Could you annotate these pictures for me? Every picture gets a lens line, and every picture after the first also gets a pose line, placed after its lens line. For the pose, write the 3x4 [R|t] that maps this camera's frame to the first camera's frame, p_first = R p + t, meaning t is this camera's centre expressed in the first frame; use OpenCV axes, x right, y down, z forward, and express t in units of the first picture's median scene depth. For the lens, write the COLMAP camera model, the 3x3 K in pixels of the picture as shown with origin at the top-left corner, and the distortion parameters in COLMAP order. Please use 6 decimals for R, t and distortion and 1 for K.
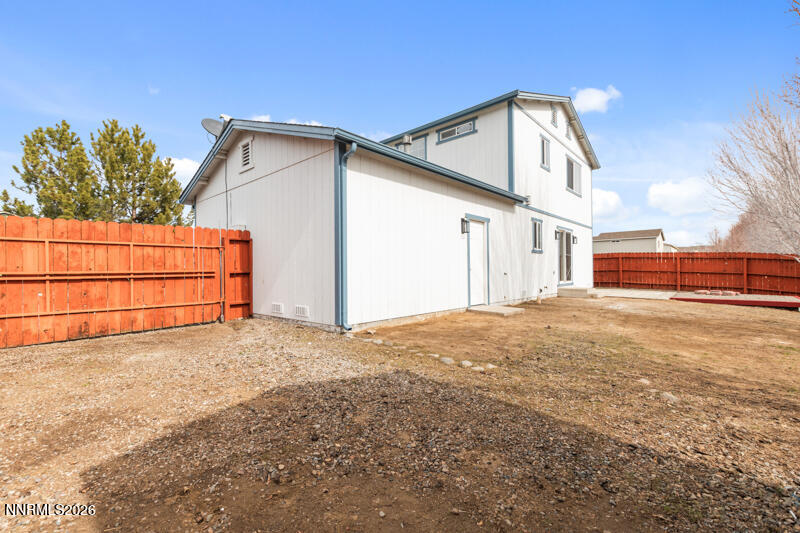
lens RADIAL K [[352.3, 0, 400.9], [0, 352.3, 267.8], [0, 0, 1]] dist [0.003954, -0.001144]
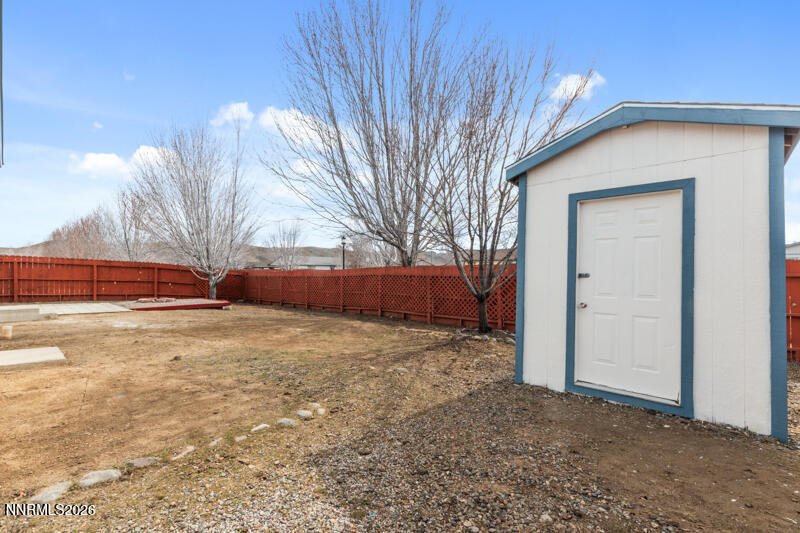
lens RADIAL K [[352.3, 0, 400.9], [0, 352.3, 269.4], [0, 0, 1]] dist [0.003954, -0.001144]
pose [[-0.026828, 0.018637, 0.999466, -0.292905], [-0.009910, 0.999772, -0.018909, -0.014870], [-0.999591, -0.010412, -0.026637, 0.400684]]
